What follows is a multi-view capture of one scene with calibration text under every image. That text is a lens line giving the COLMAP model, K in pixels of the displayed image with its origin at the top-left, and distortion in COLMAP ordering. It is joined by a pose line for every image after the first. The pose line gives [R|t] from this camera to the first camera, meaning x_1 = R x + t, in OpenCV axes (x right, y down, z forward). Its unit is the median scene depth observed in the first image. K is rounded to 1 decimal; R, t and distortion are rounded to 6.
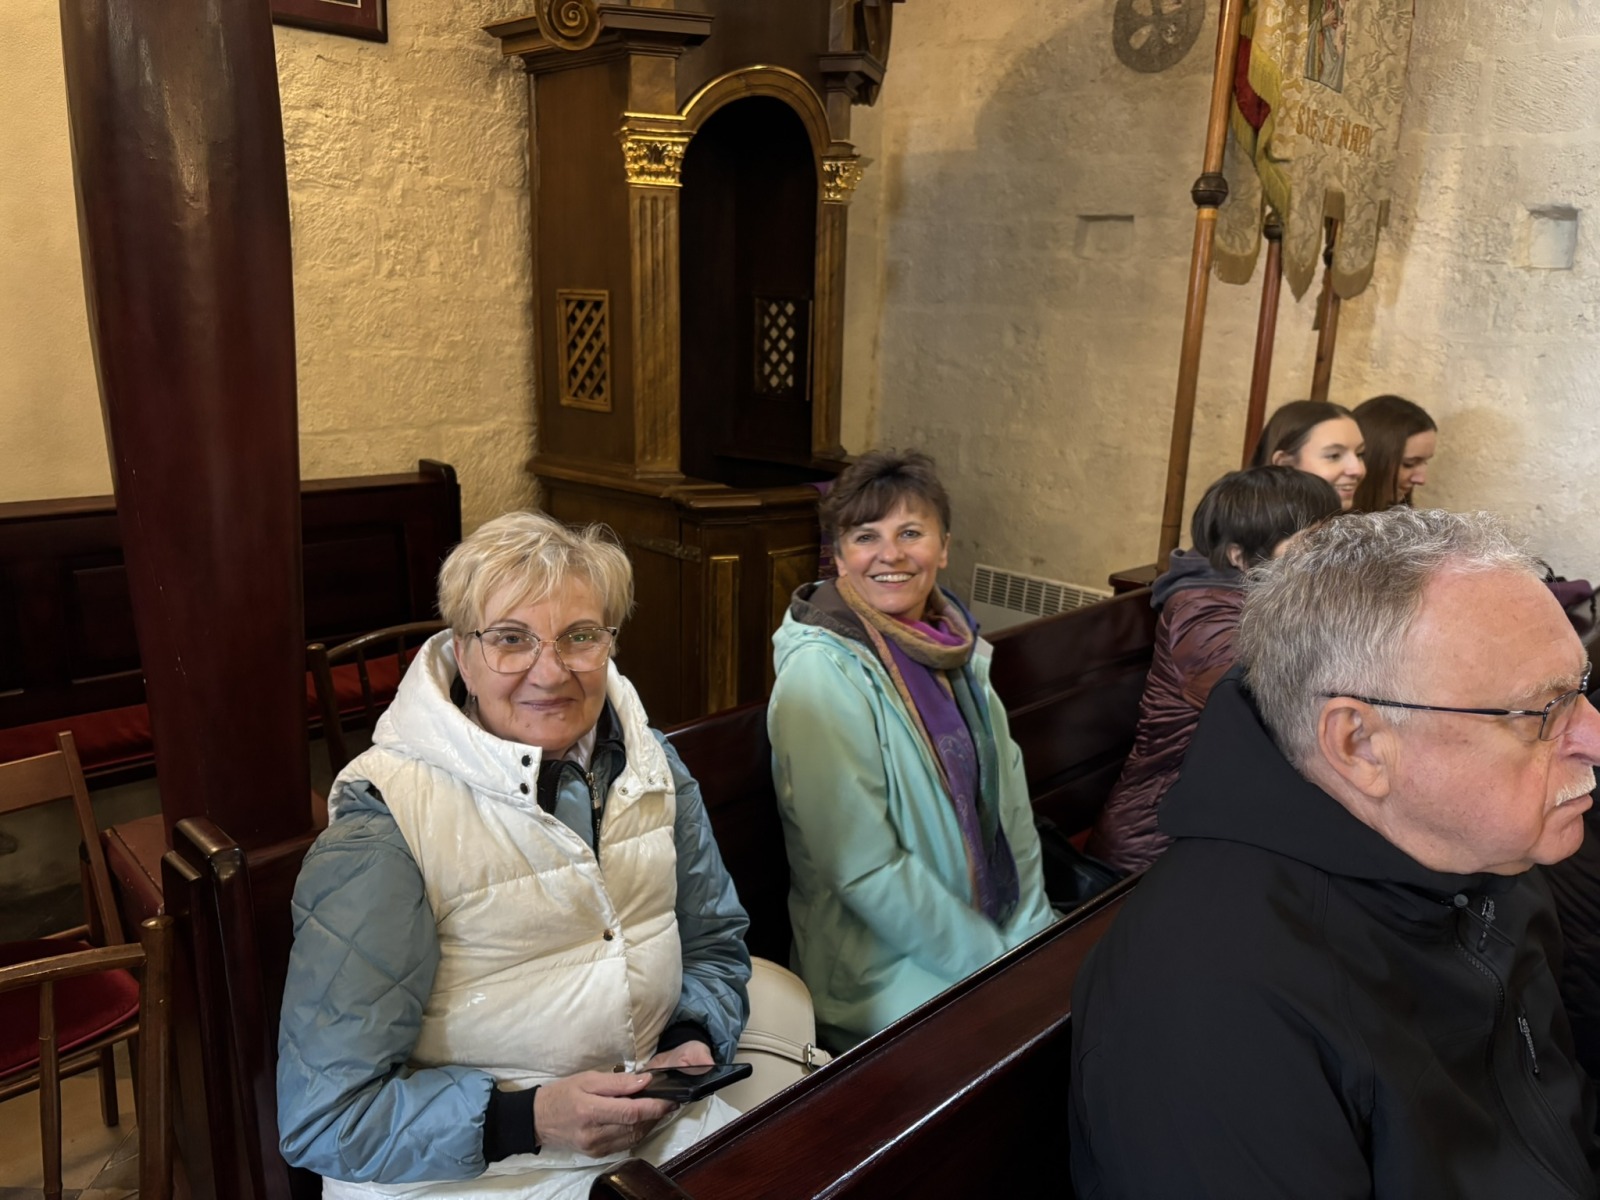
lens RADIAL K [[1234.9, 0, 789.5], [0, 1234.9, 606.5], [0, 0, 1]] dist [0.045085, -0.045087]
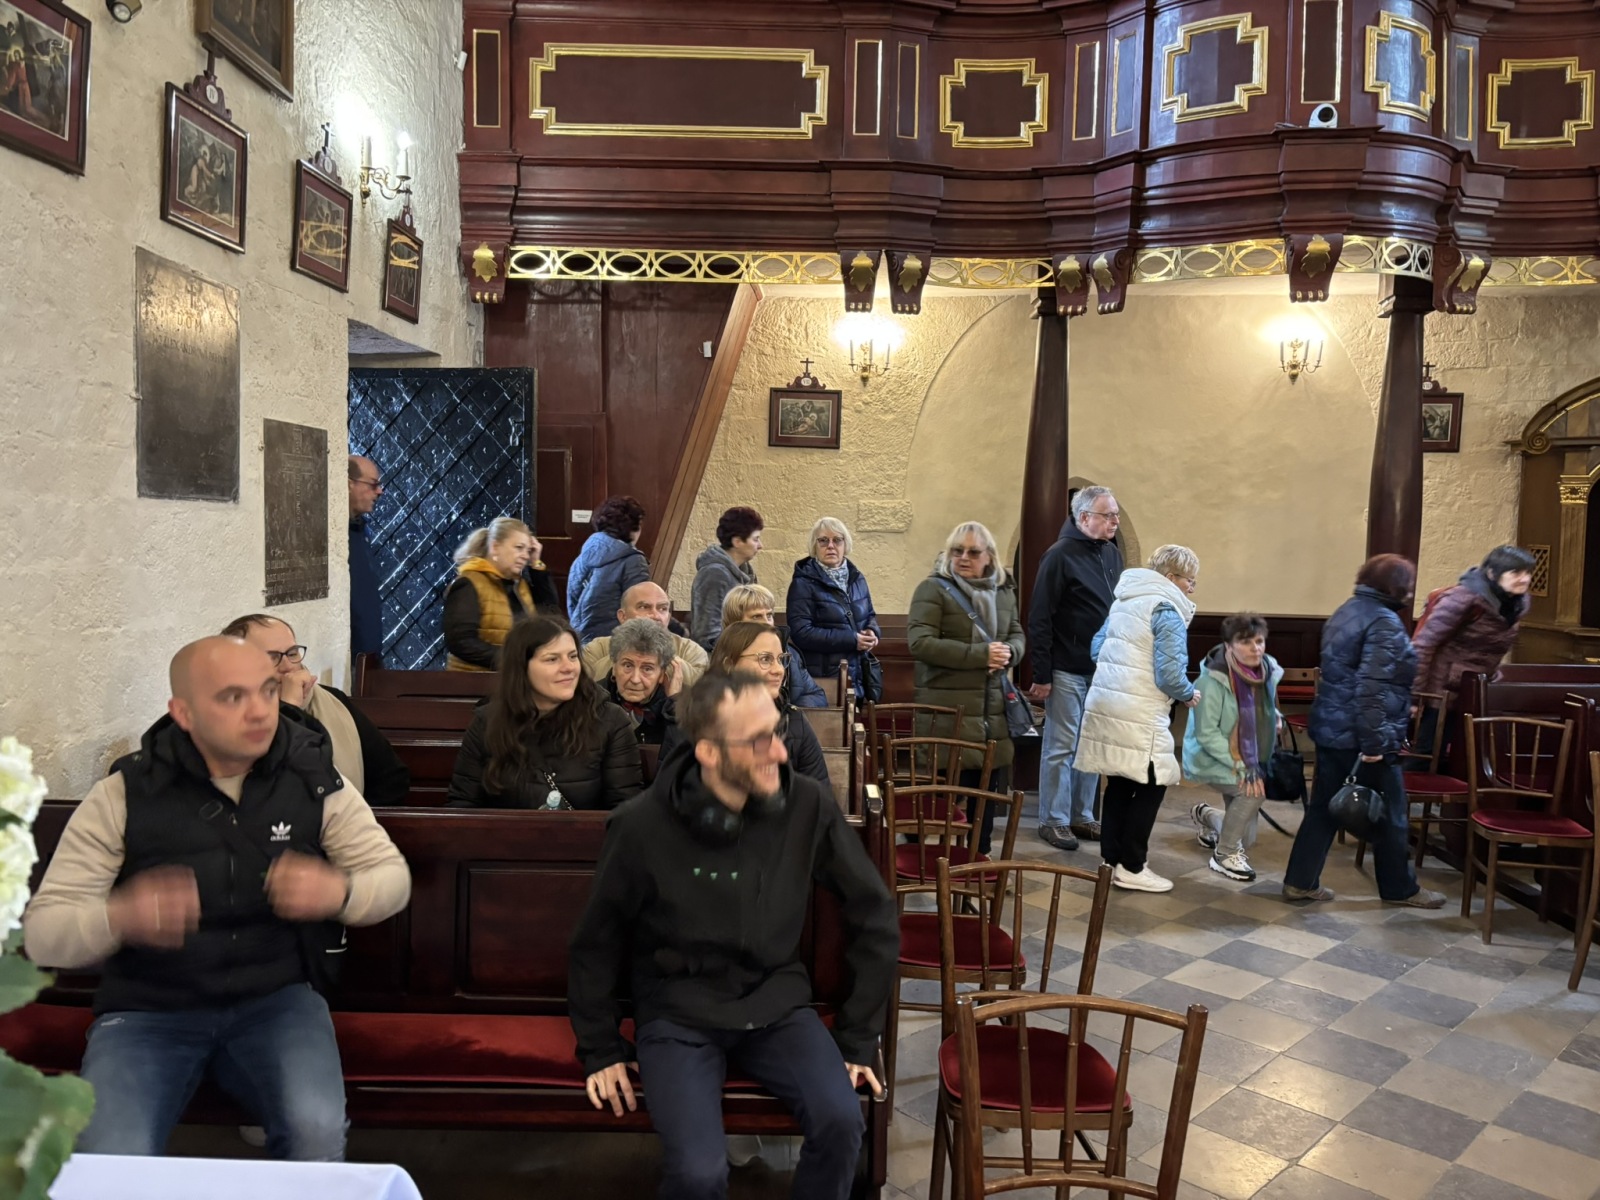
lens RADIAL K [[1234.9, 0, 789.5], [0, 1234.9, 606.5], [0, 0, 1]] dist [0.045085, -0.045087]
pose [[0.700453, 0.039955, -0.712580, 0.550364], [-0.172719, 0.978243, -0.114929, 0.389296], [0.692484, 0.203579, 0.692114, -1.655549]]
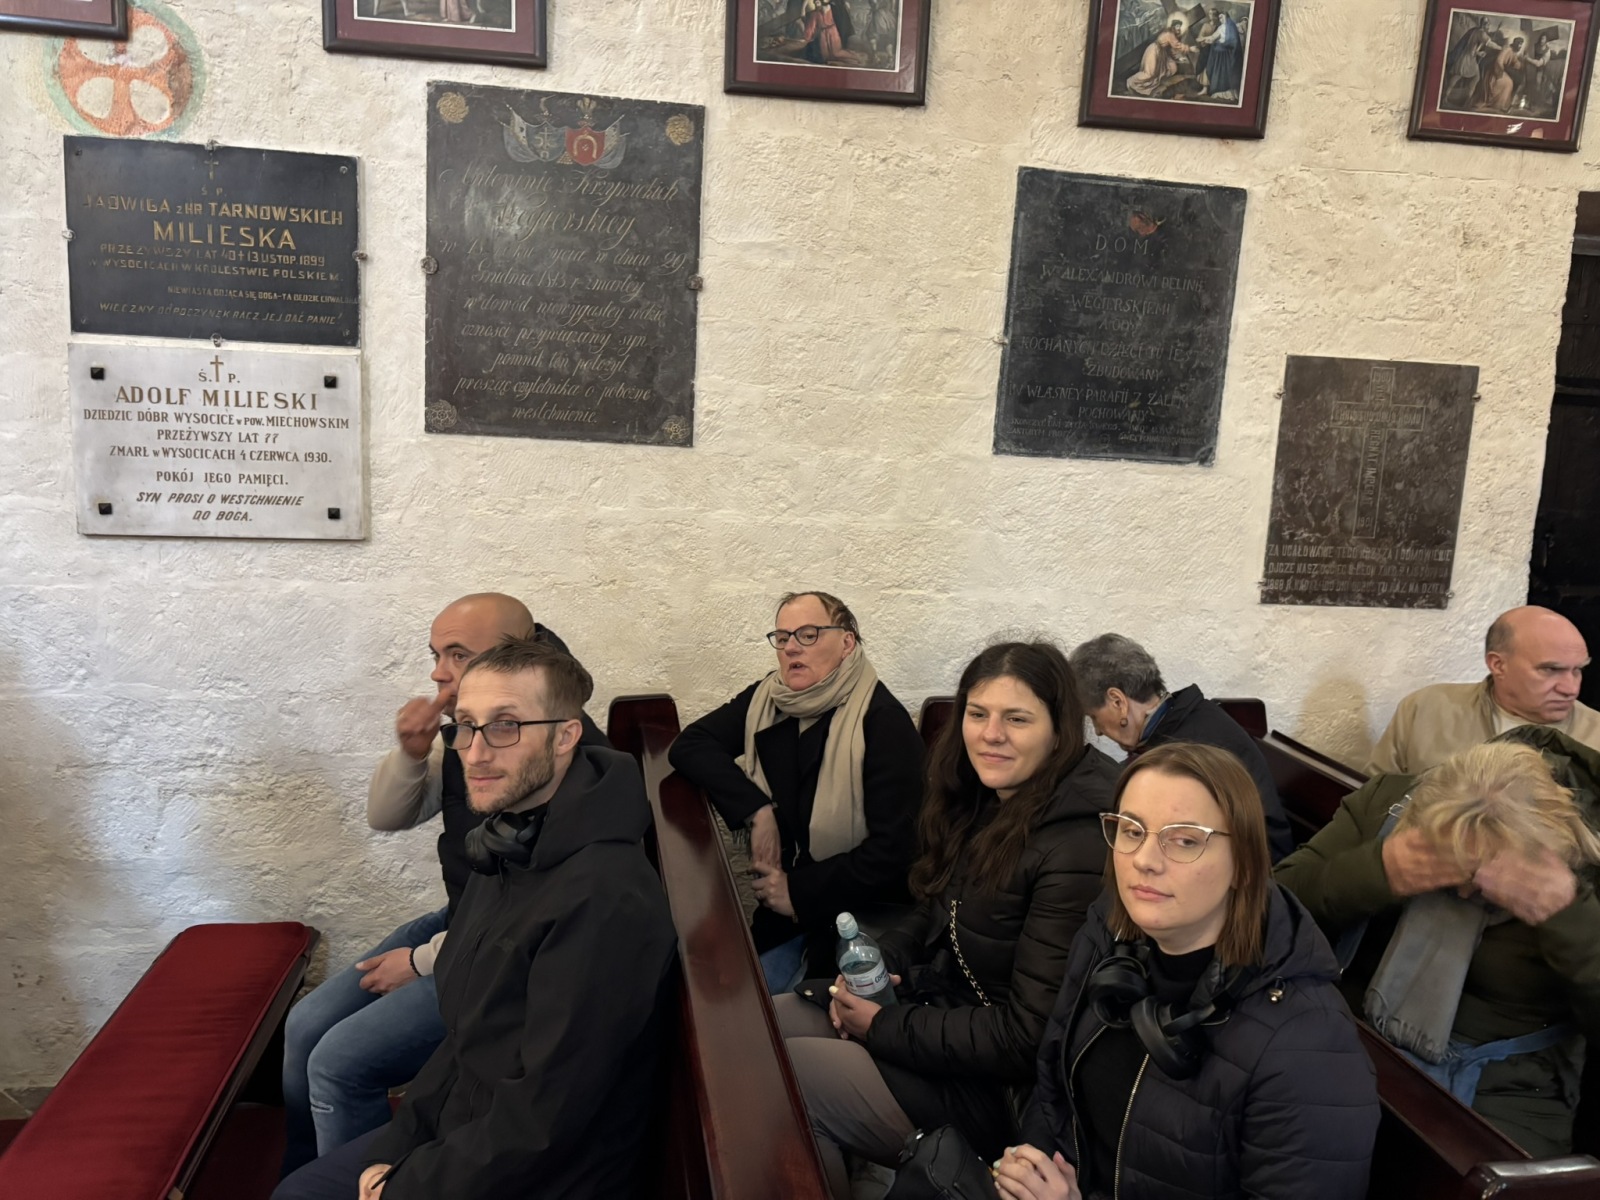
lens RADIAL K [[1207.2, 0, 802.1], [0, 1207.2, 591.1], [0, 0, 1]] dist [0.048044, -0.052610]
pose [[-0.573023, 0.070691, -0.816485, 0.447074], [-0.254181, 0.931814, 0.259064, 0.313036], [0.779126, 0.355984, -0.515983, -1.404428]]
